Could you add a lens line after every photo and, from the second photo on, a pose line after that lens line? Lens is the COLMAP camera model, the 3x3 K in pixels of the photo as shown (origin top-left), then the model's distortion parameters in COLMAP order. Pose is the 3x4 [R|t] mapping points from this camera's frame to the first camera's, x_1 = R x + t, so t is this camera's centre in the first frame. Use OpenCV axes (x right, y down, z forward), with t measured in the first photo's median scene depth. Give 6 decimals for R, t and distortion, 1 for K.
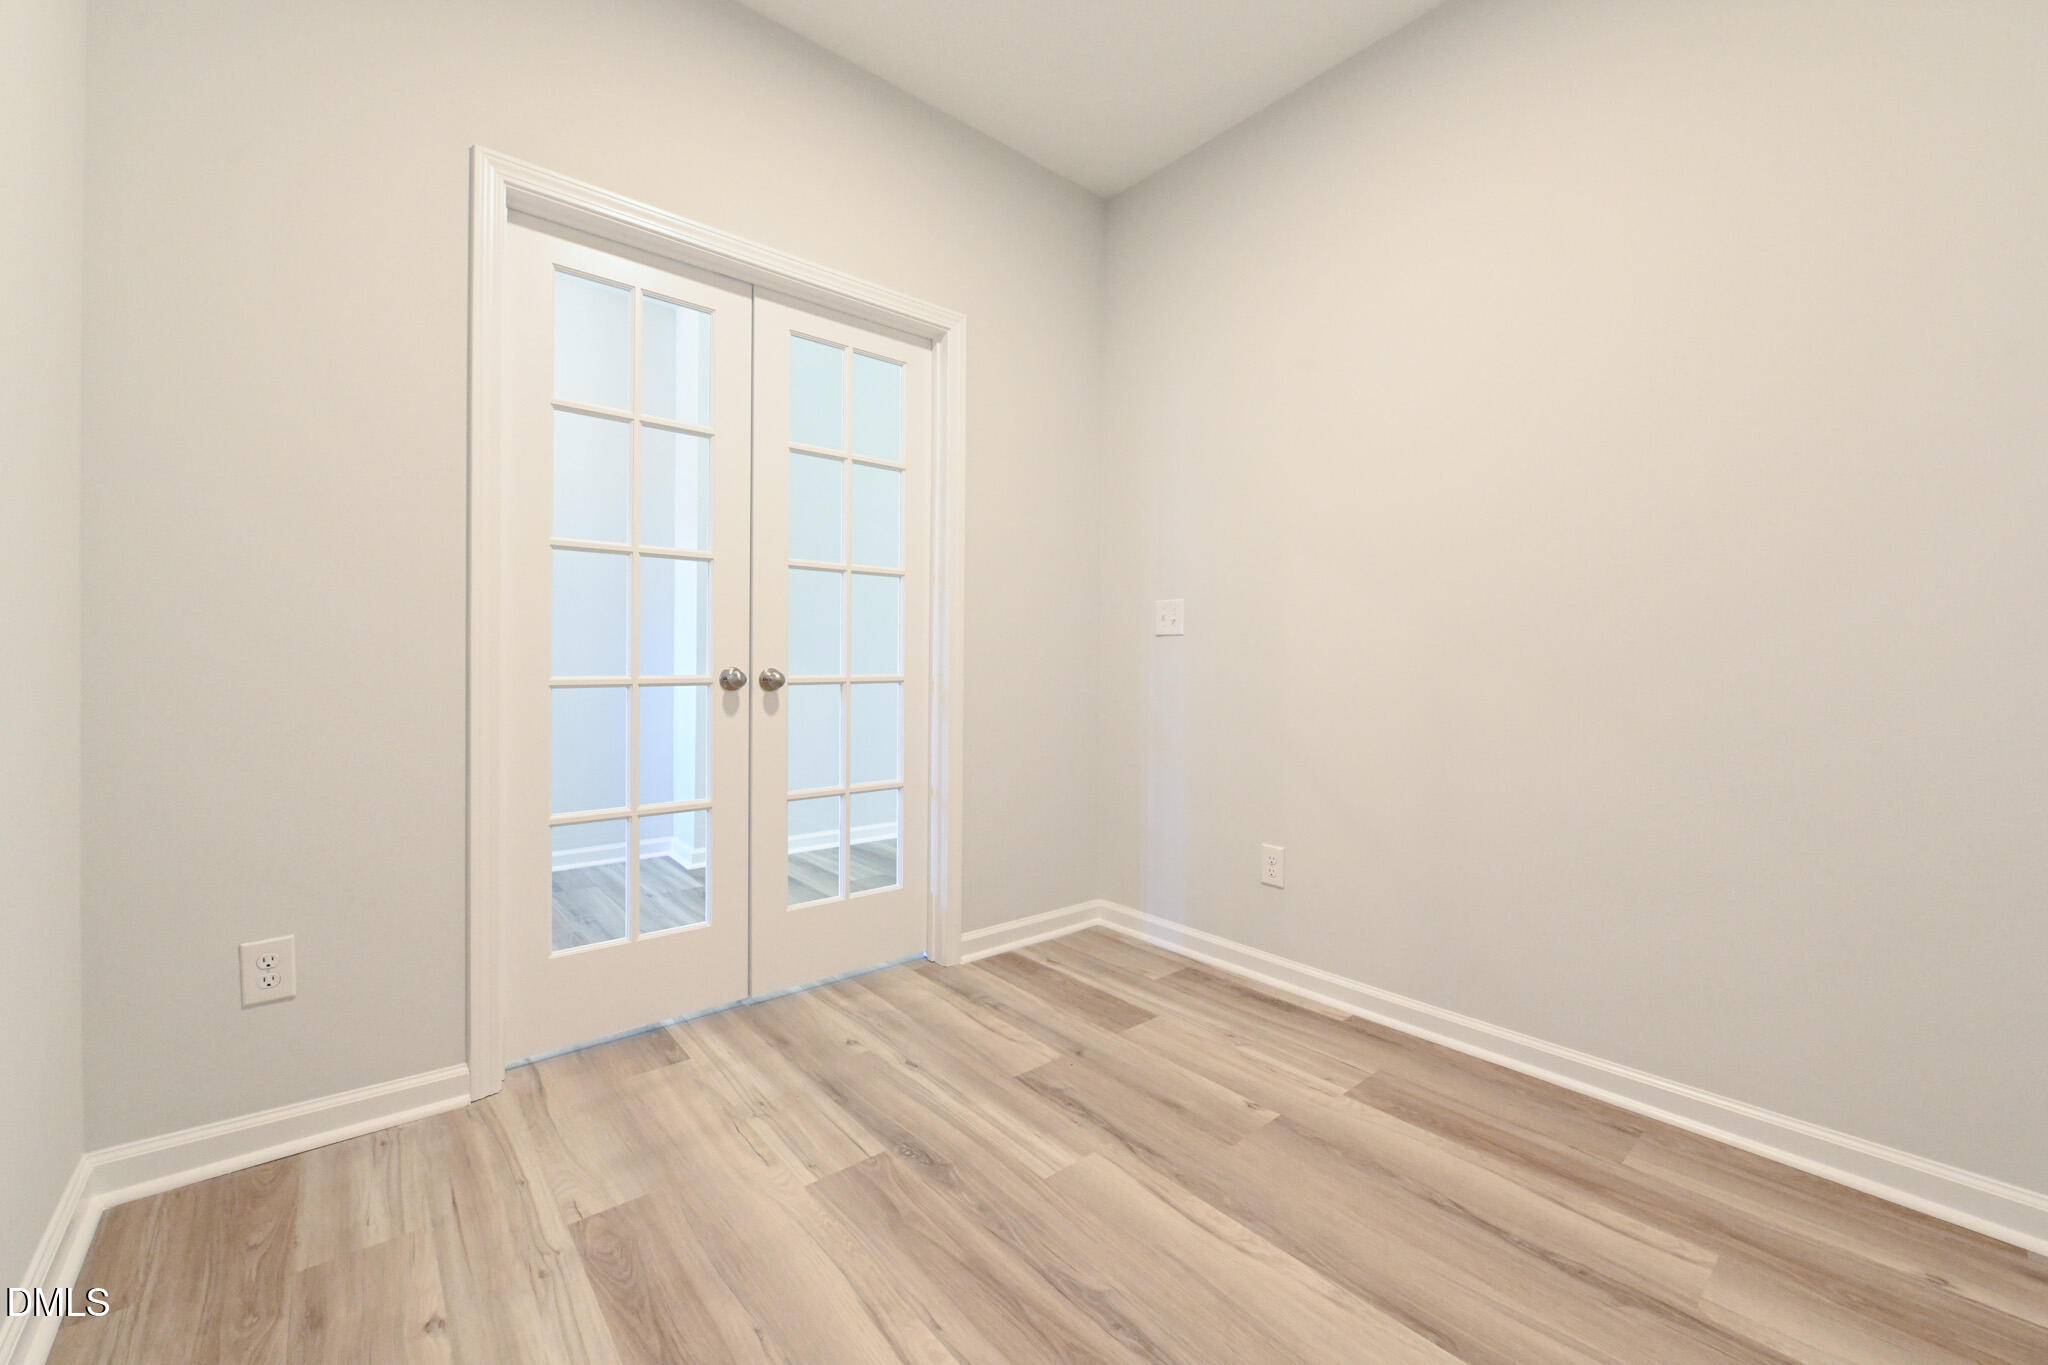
lens RADIAL K [[802.9, 0, 1025.8], [0, 802.9, 669.8], [0, 0, 1]] dist [-0.003695, -0.000719]
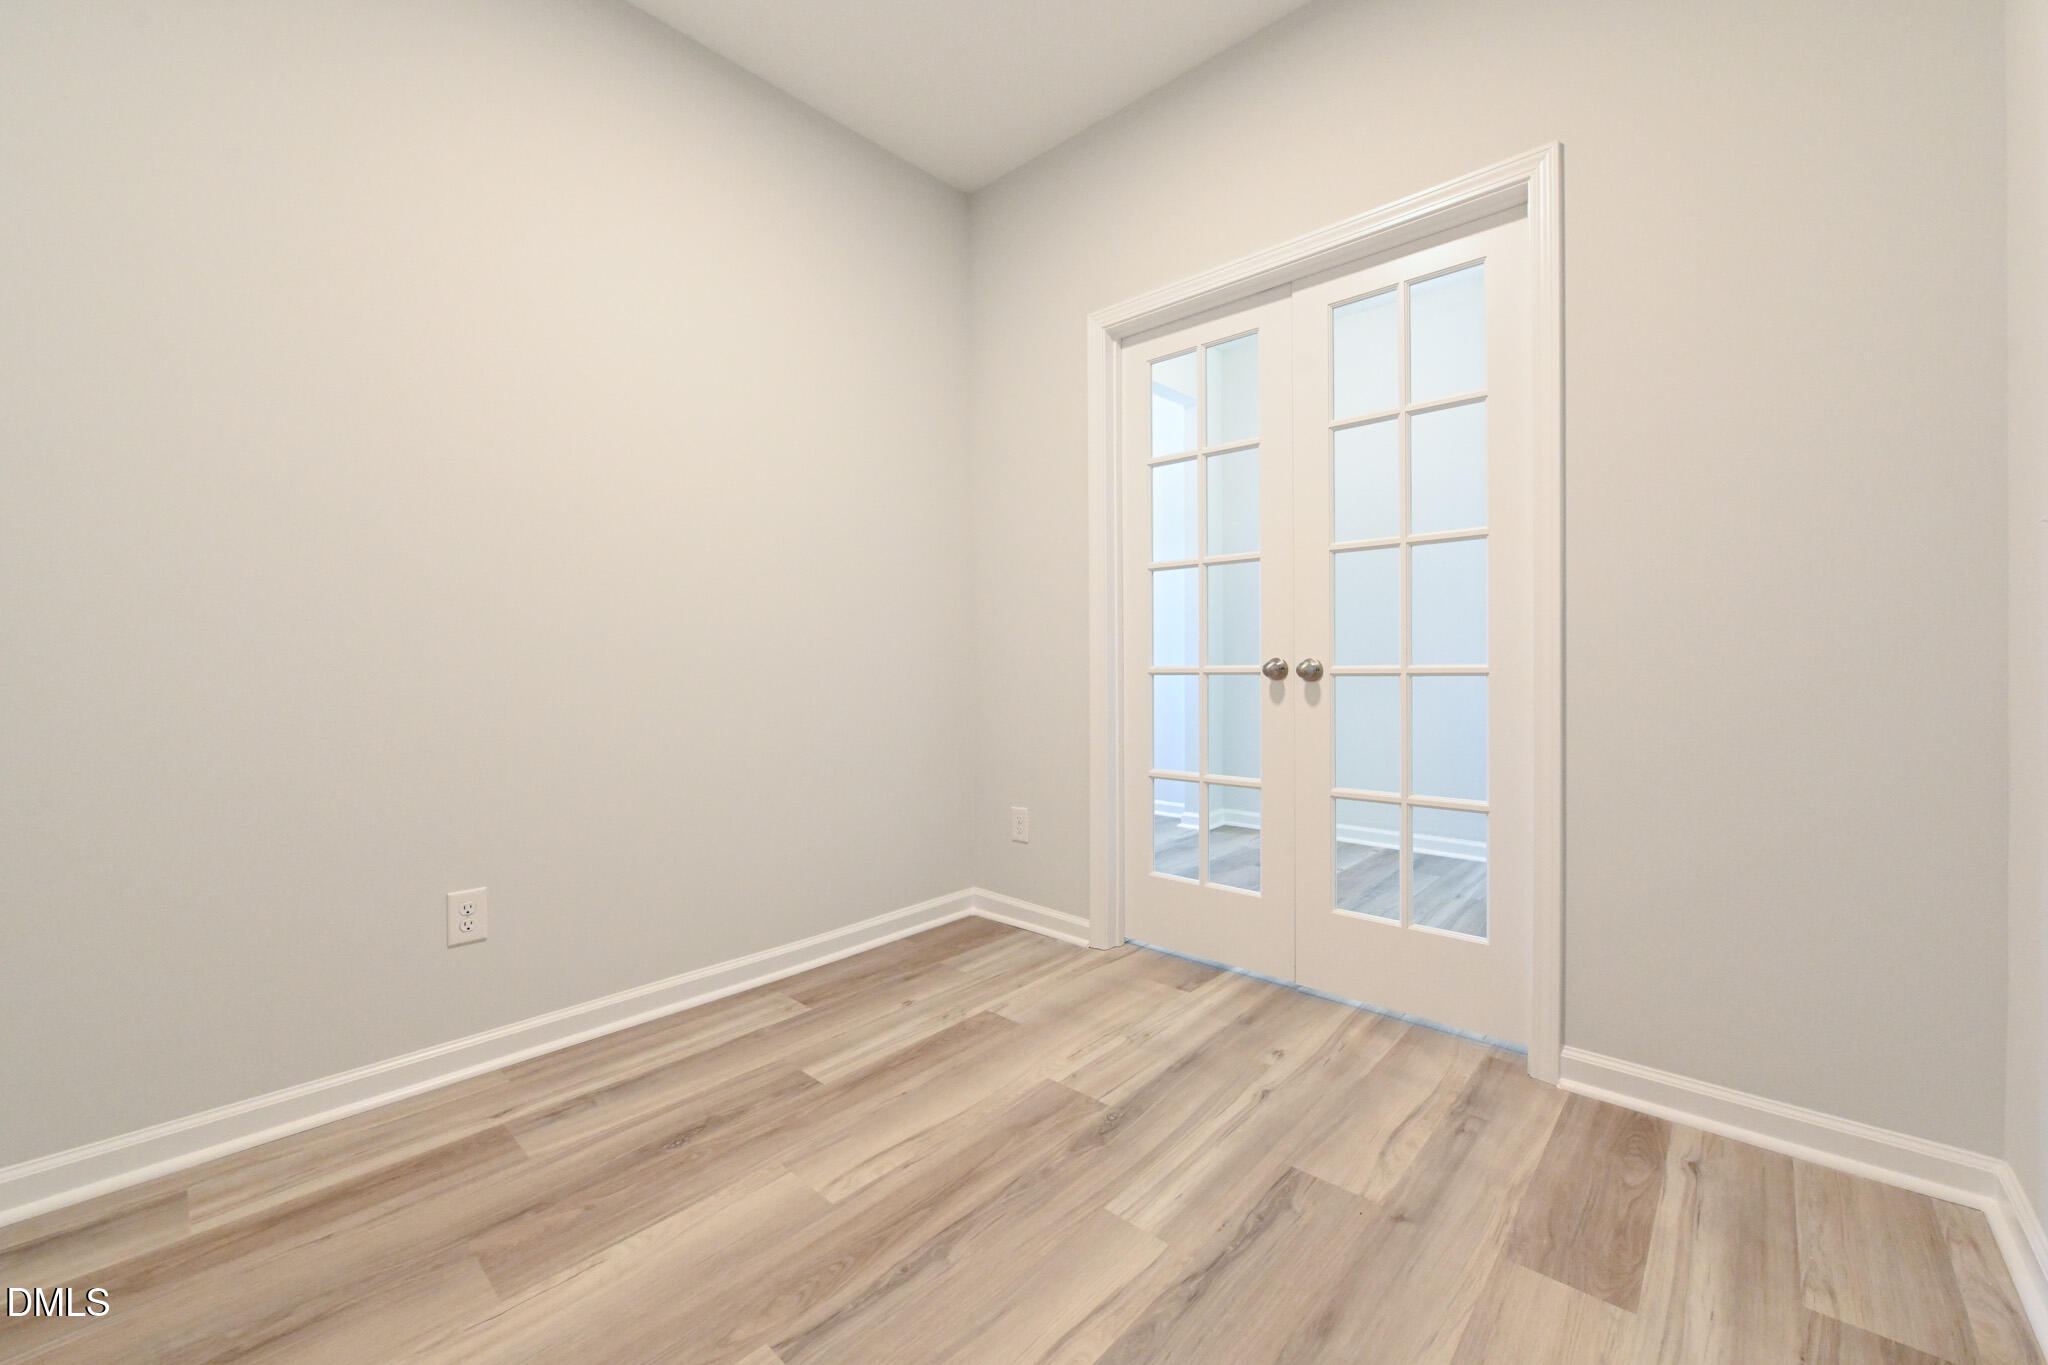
lens RADIAL K [[802.9, 0, 1025.8], [0, 802.9, 669.8], [0, 0, 1]] dist [-0.003695, -0.000719]
pose [[0.129572, 0.001483, -0.991569, 0.743491], [0.002683, 0.999995, 0.001847, 0.010642], [0.991566, -0.002899, 0.129567, 0.636698]]
